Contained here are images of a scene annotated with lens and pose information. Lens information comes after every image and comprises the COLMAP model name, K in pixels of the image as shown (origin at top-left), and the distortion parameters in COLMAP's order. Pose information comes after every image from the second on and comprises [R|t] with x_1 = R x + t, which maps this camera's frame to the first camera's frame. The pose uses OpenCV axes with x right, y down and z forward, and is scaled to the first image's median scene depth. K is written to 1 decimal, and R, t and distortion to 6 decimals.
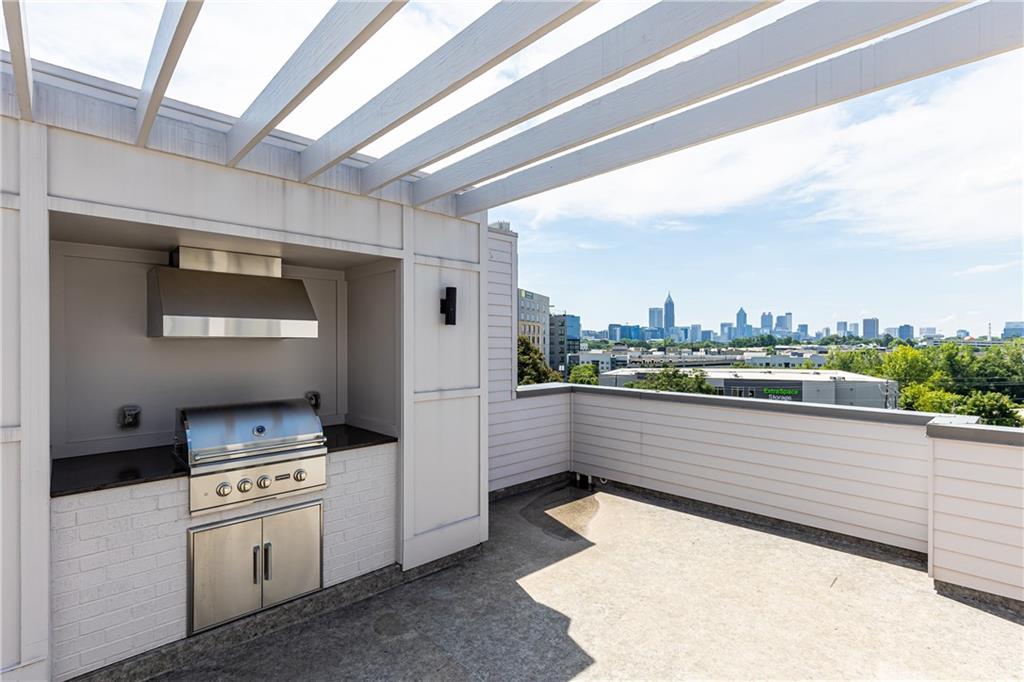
lens RADIAL K [[476.6, 0, 502.1], [0, 476.6, 347.9], [0, 0, 1]] dist [0.005084, -0.002061]
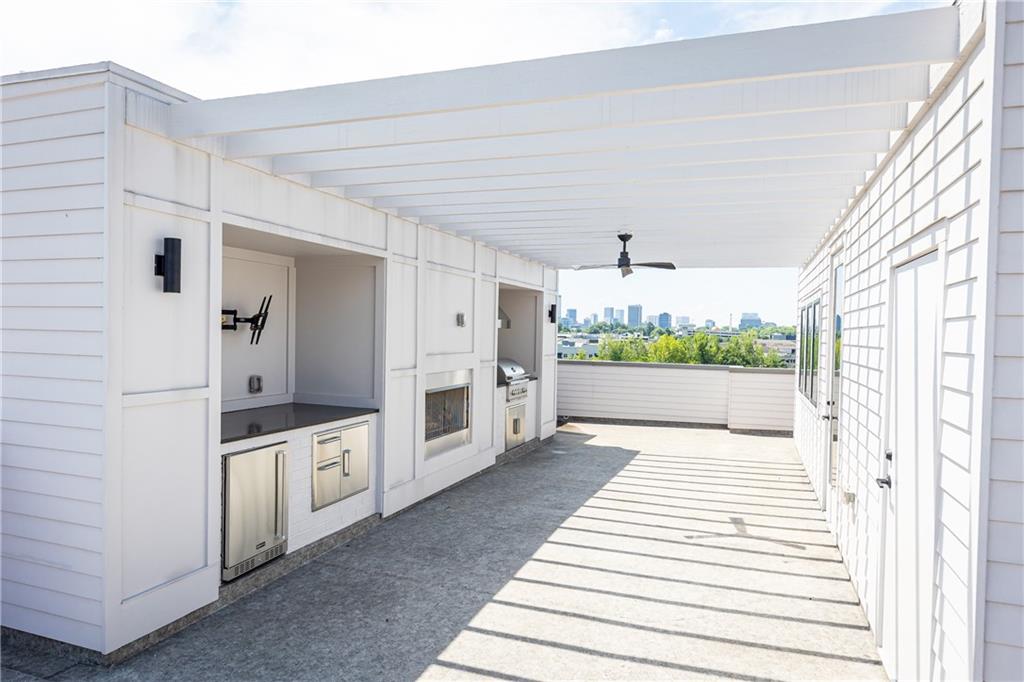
lens RADIAL K [[688.5, 0, 510.4], [0, 688.5, 343.0], [0, 0, 1]] dist [0.042816, -0.000995]
pose [[0.882174, 0.007689, 0.470860, -0.080210], [-0.014530, 0.999835, 0.010896, 0.000368], [-0.470699, -0.016454, 0.882140, -0.072741]]
